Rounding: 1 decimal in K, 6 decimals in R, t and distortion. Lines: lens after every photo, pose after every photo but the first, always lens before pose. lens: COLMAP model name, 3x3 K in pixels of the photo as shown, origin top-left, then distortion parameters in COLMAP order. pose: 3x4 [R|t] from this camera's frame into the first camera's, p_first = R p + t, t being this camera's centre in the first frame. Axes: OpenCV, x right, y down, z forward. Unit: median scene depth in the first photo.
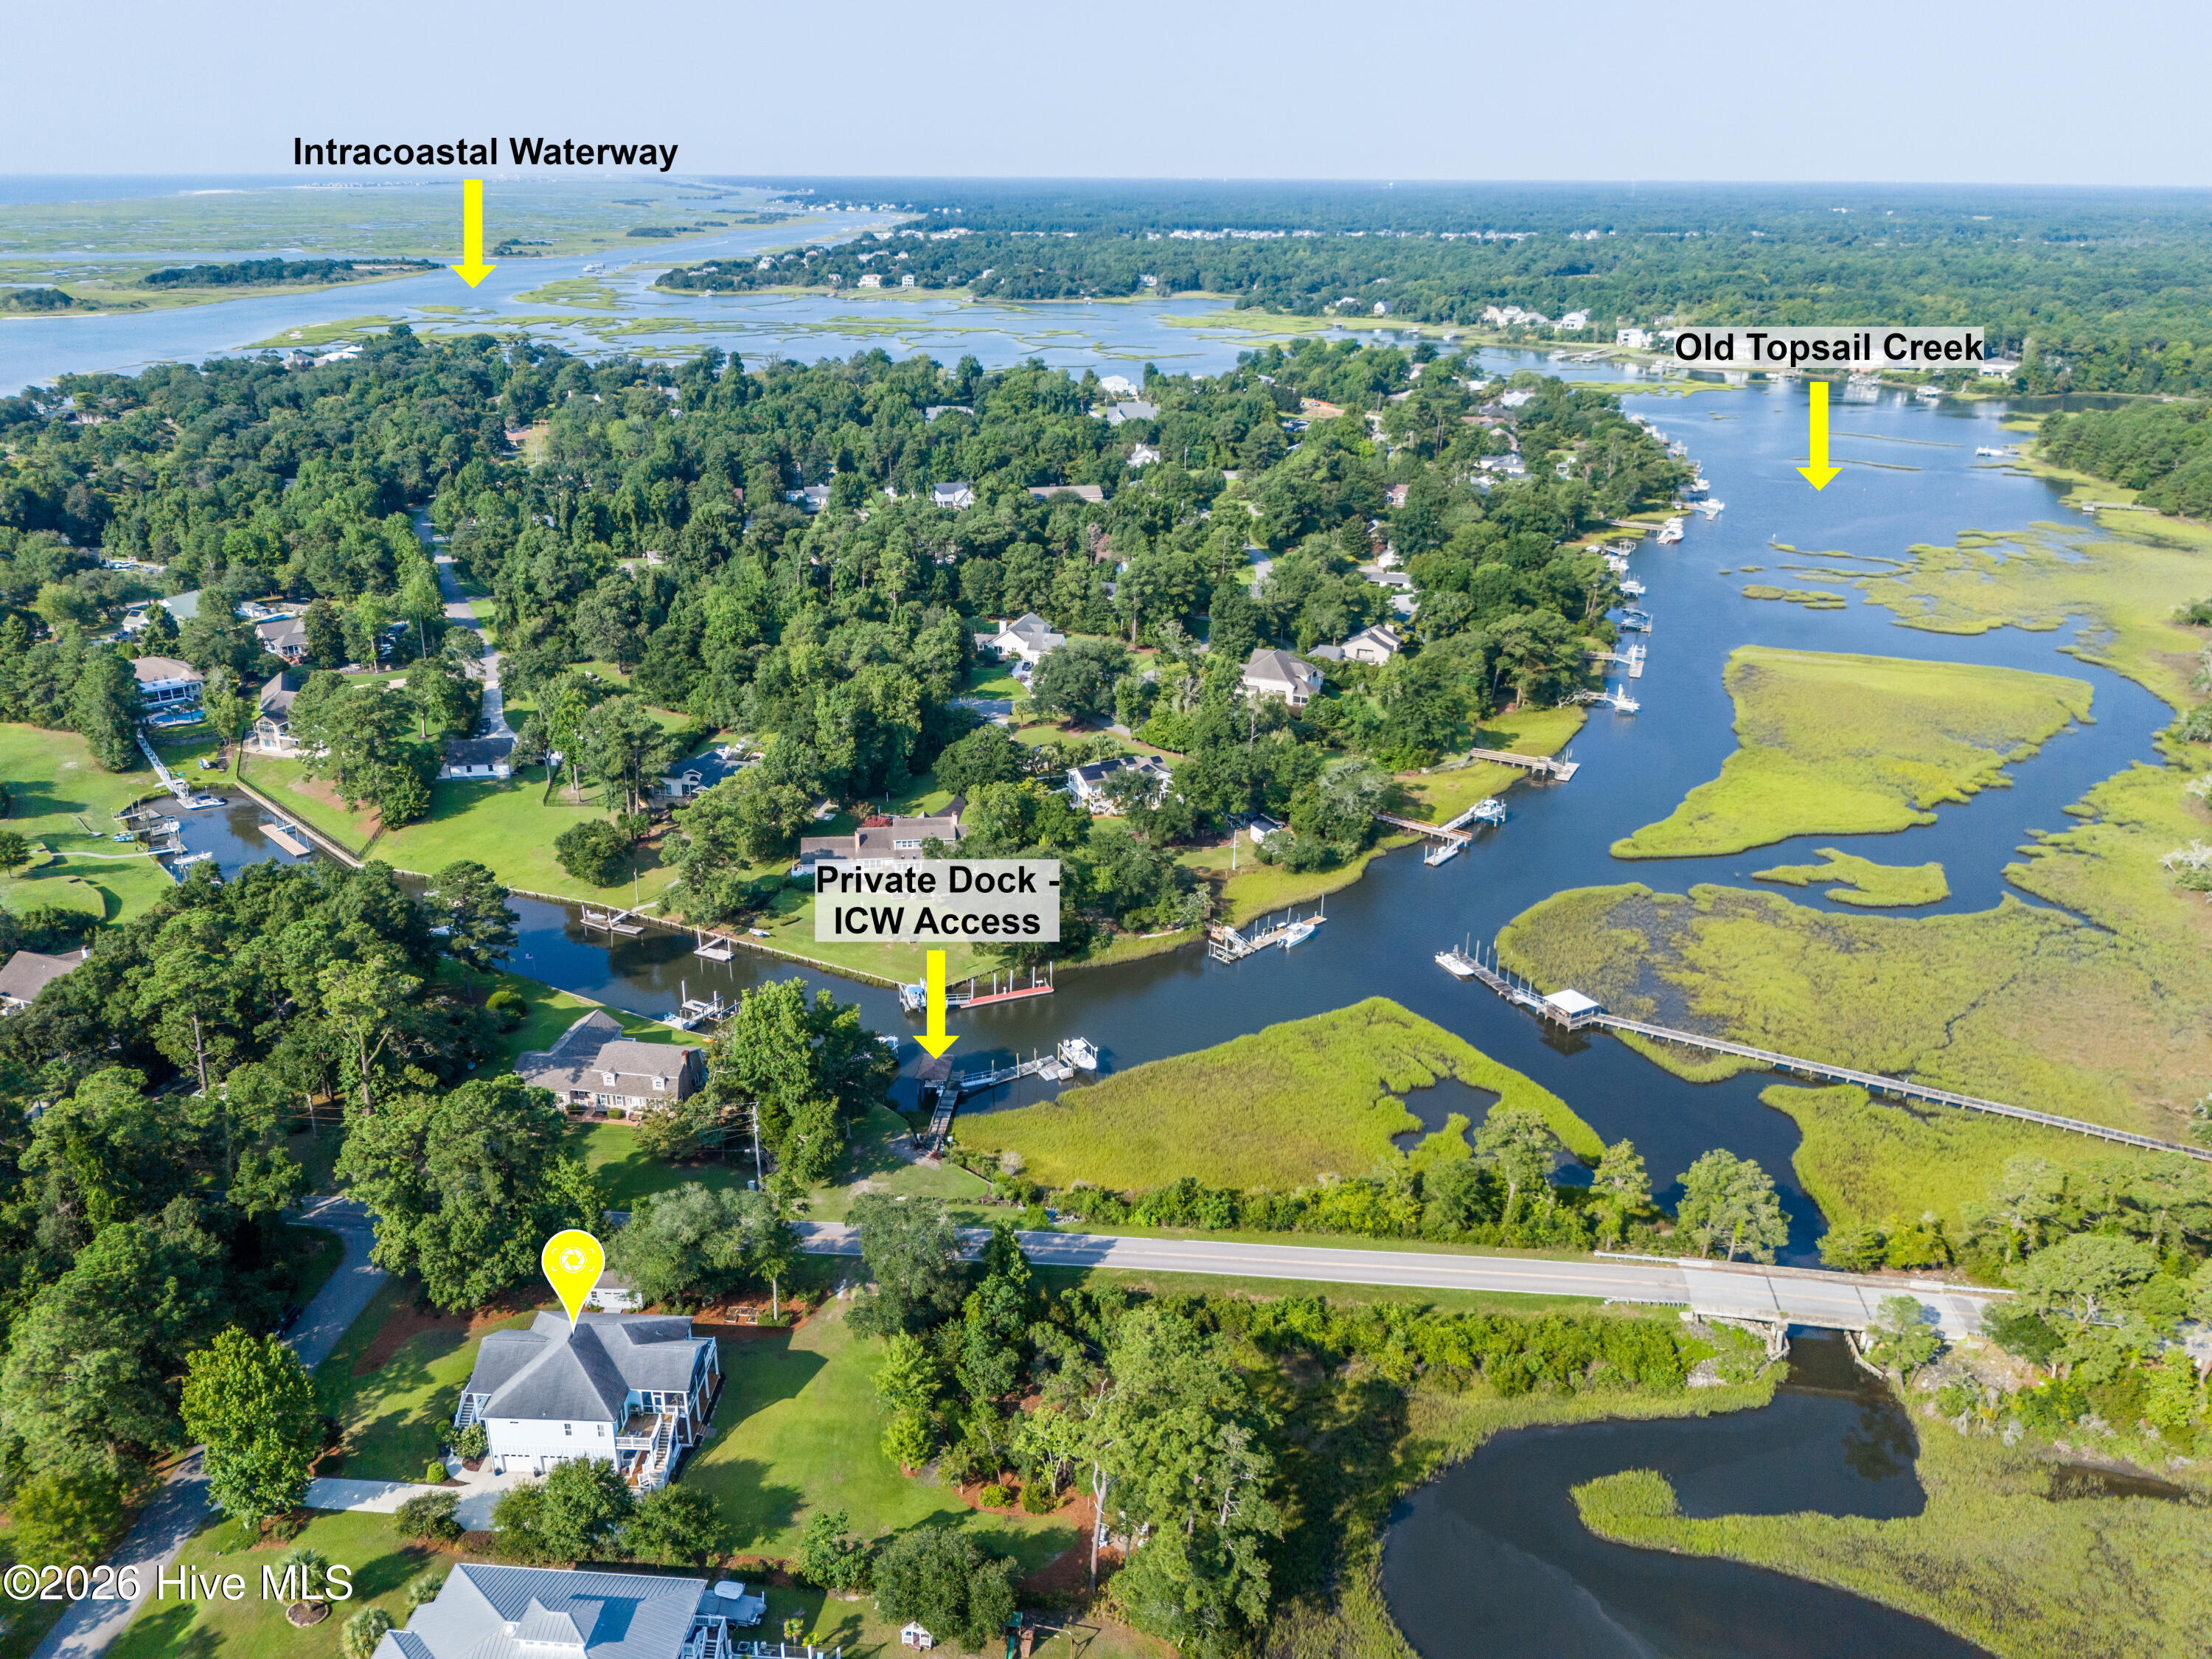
lens RADIAL K [[1652.2, 0, 1092.1], [0, 1652.2, 826.0], [0, 0, 1]] dist [0.092348, -0.144960]
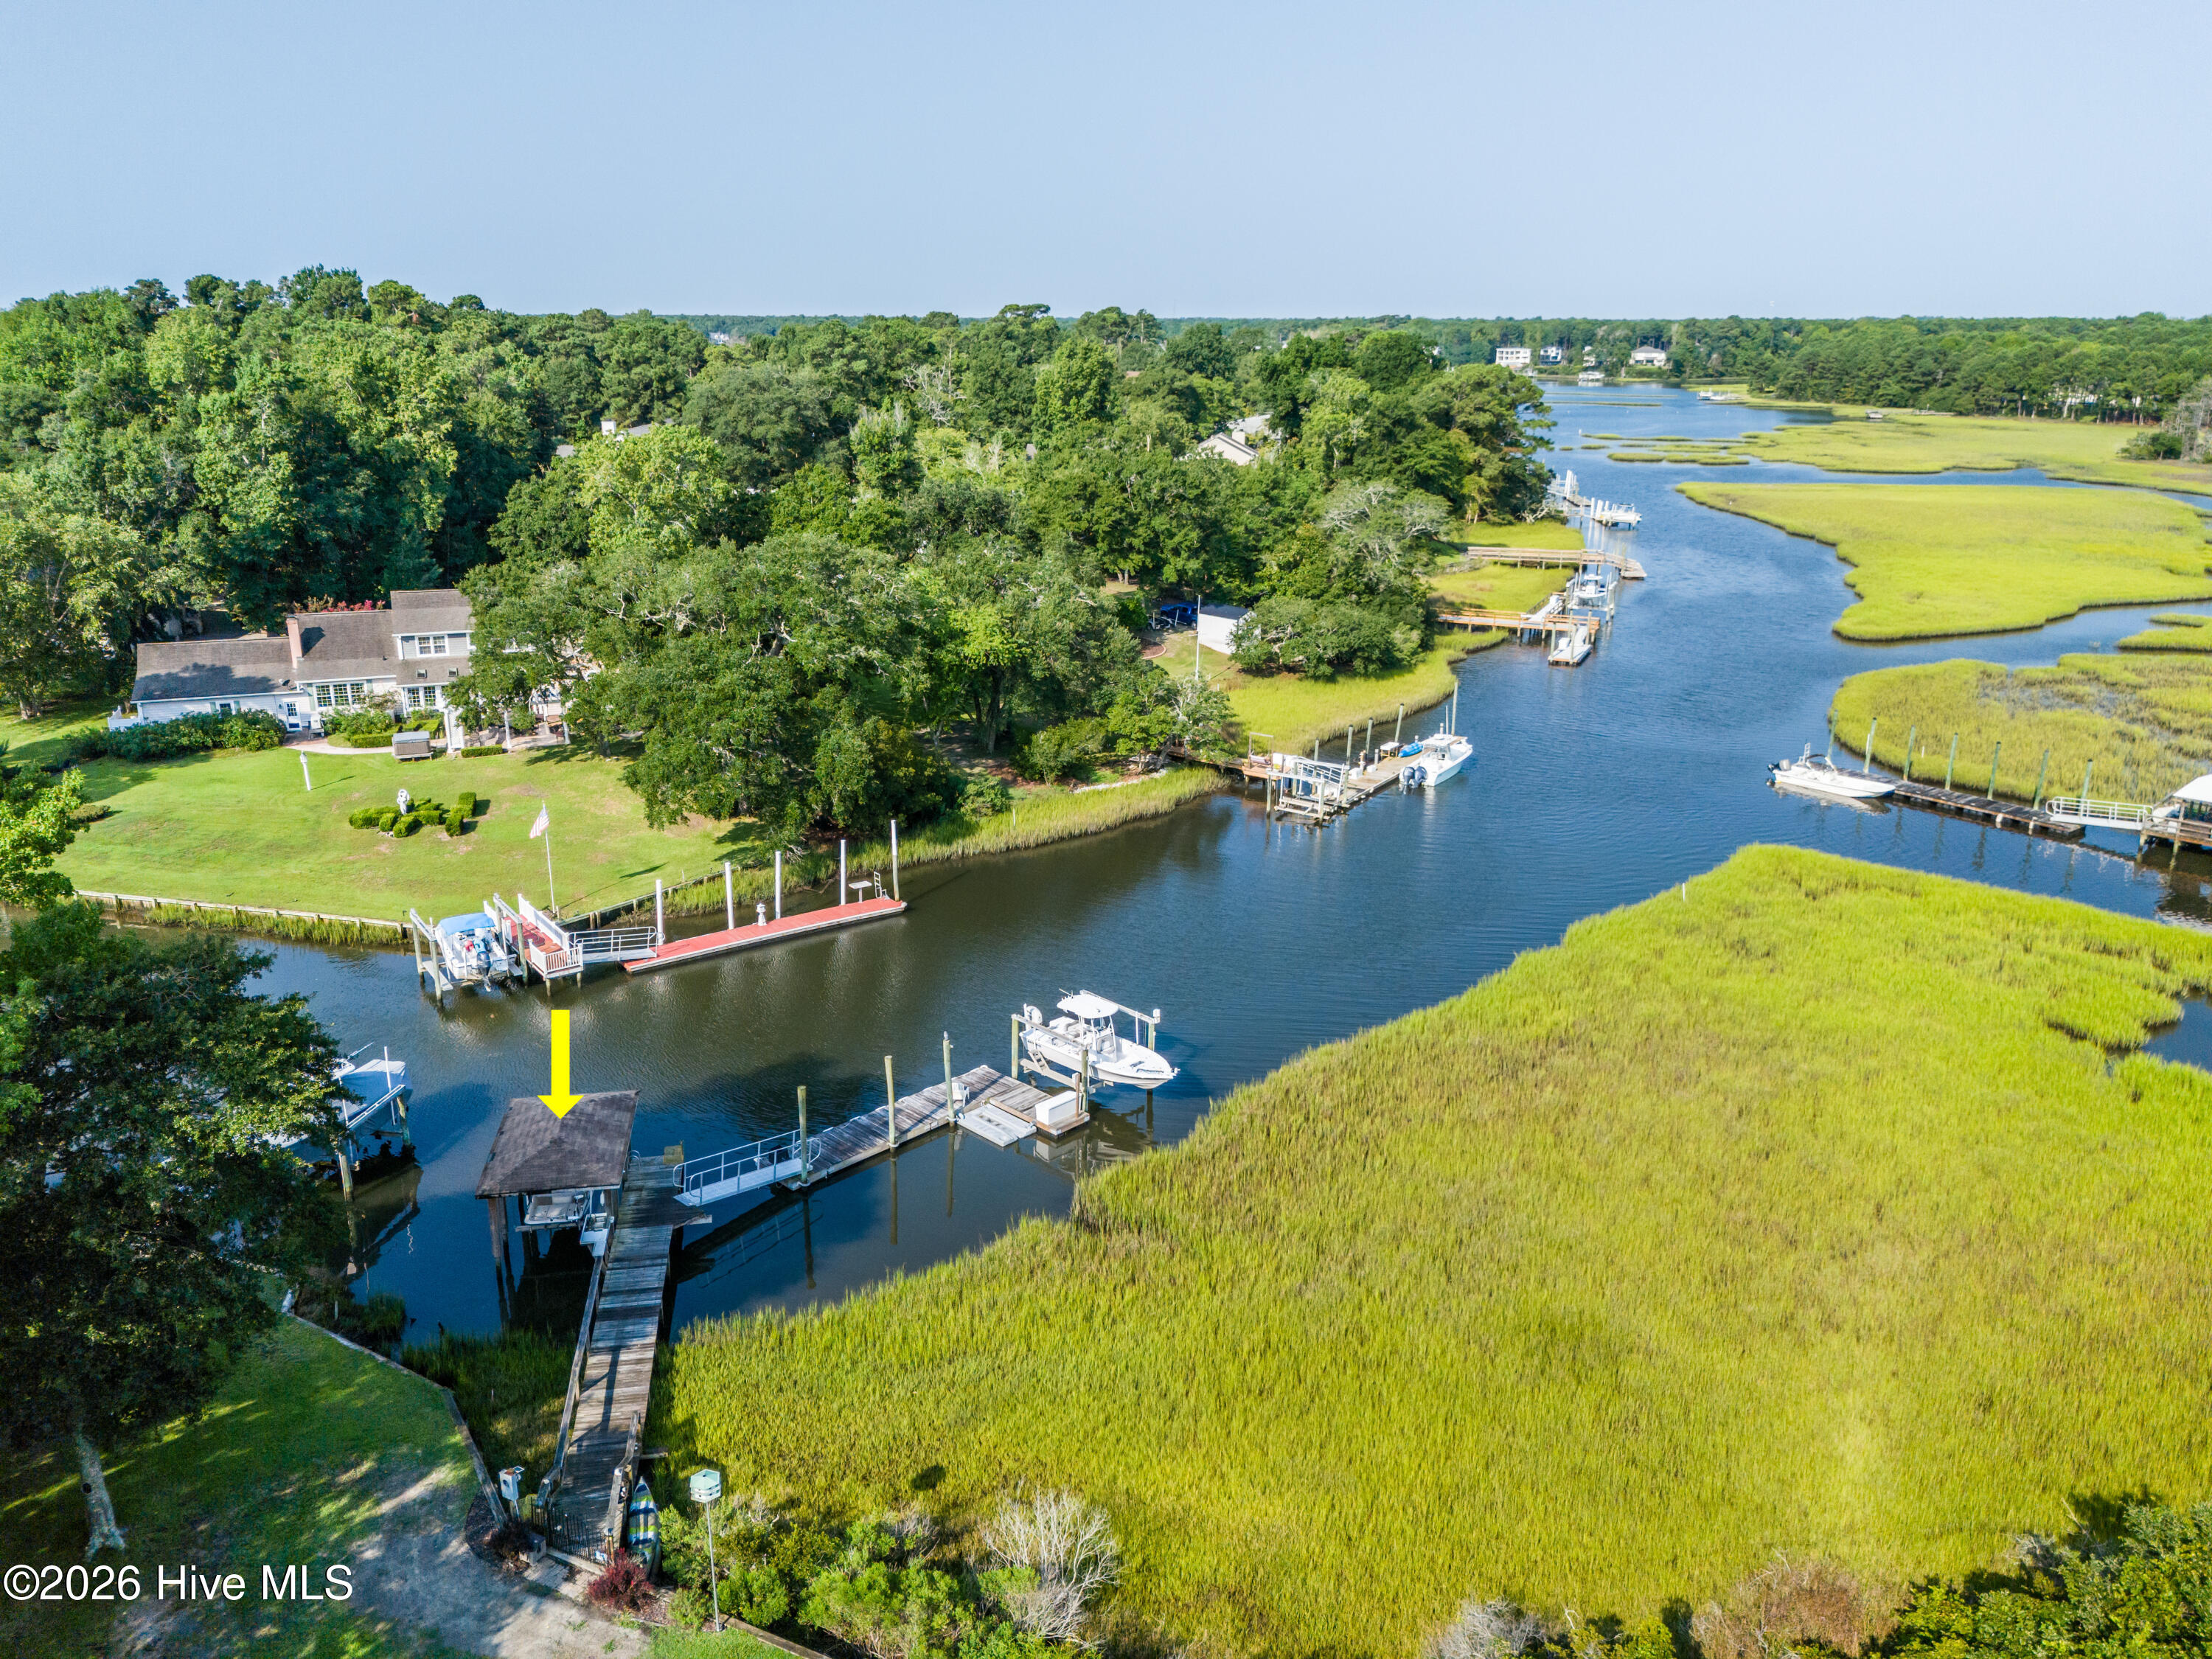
lens RADIAL K [[1652.2, 0, 1092.1], [0, 1652.2, 826.0], [0, 0, 1]] dist [0.092348, -0.144960]
pose [[0.966833, -0.070461, 0.245498, -0.064934], [0.089860, 0.993581, -0.068720, 0.104213], [-0.239080, 0.088502, 0.966958, 0.624970]]
